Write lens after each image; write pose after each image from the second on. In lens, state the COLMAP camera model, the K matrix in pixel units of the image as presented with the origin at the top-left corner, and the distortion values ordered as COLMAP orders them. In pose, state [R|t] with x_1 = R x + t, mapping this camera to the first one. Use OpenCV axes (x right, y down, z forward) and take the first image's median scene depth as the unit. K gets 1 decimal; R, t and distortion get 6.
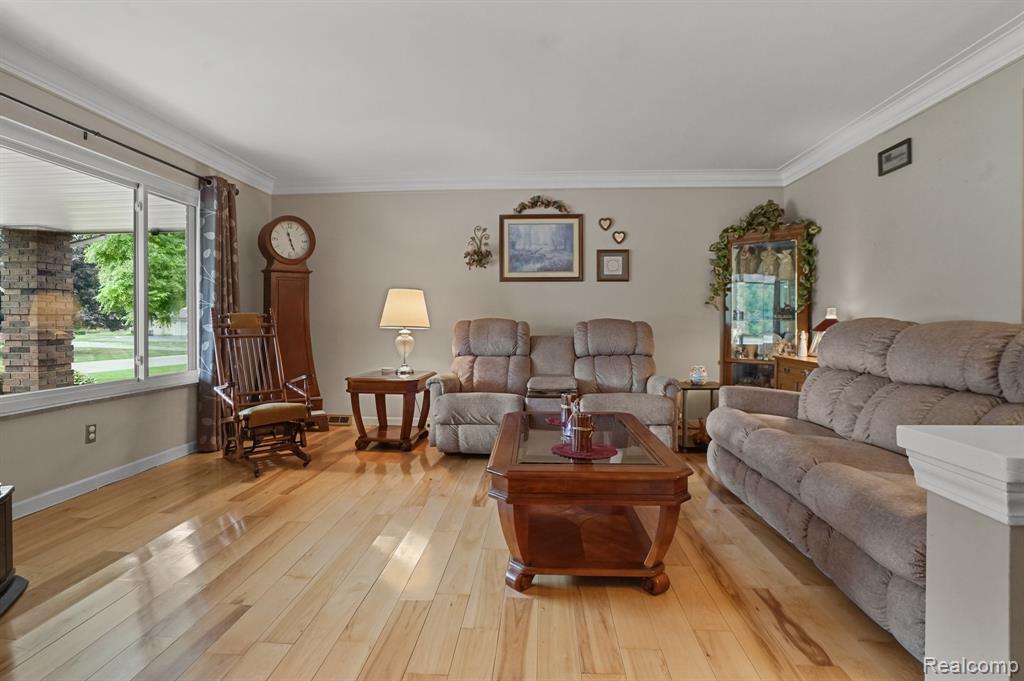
lens RADIAL K [[511.7, 0, 505.6], [0, 511.7, 324.3], [0, 0, 1]] dist [-0.057134, 0.028073]
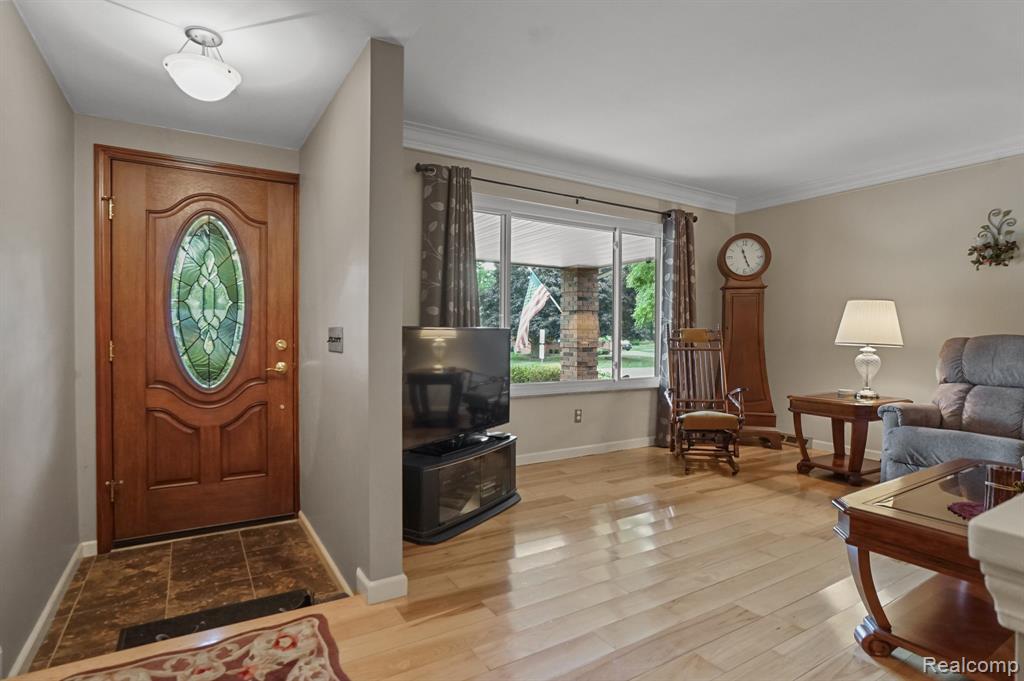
lens RADIAL K [[523.3, 0, 512.0], [0, 523.3, 340.5], [0, 0, 1]] dist [-0.003918, -0.000329]
pose [[0.590503, 0.016695, -0.806863, 0.162566], [-0.014152, 0.999846, 0.010330, -0.001395], [0.806912, 0.005319, 0.590648, -0.005916]]
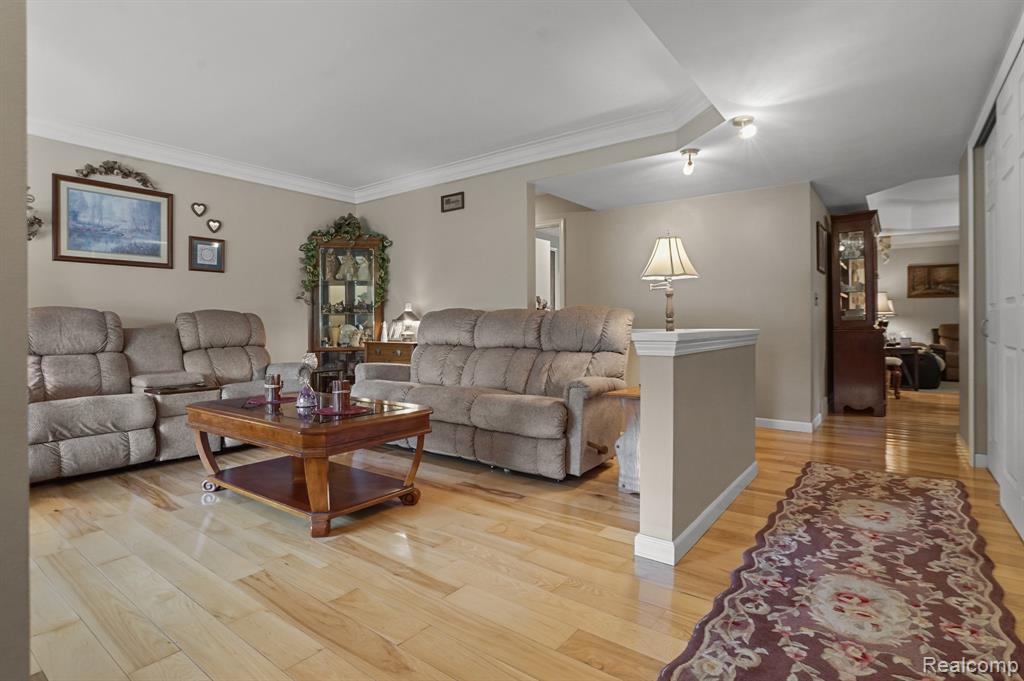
lens RADIAL K [[521.1, 0, 507.2], [0, 521.1, 330.4], [0, 0, 1]] dist [-0.056240, 0.030139]
pose [[0.553090, -0.011975, 0.833035, -0.304711], [0.011047, 0.999914, 0.007039, 0.027555], [-0.833048, 0.005309, 0.553175, 0.009905]]
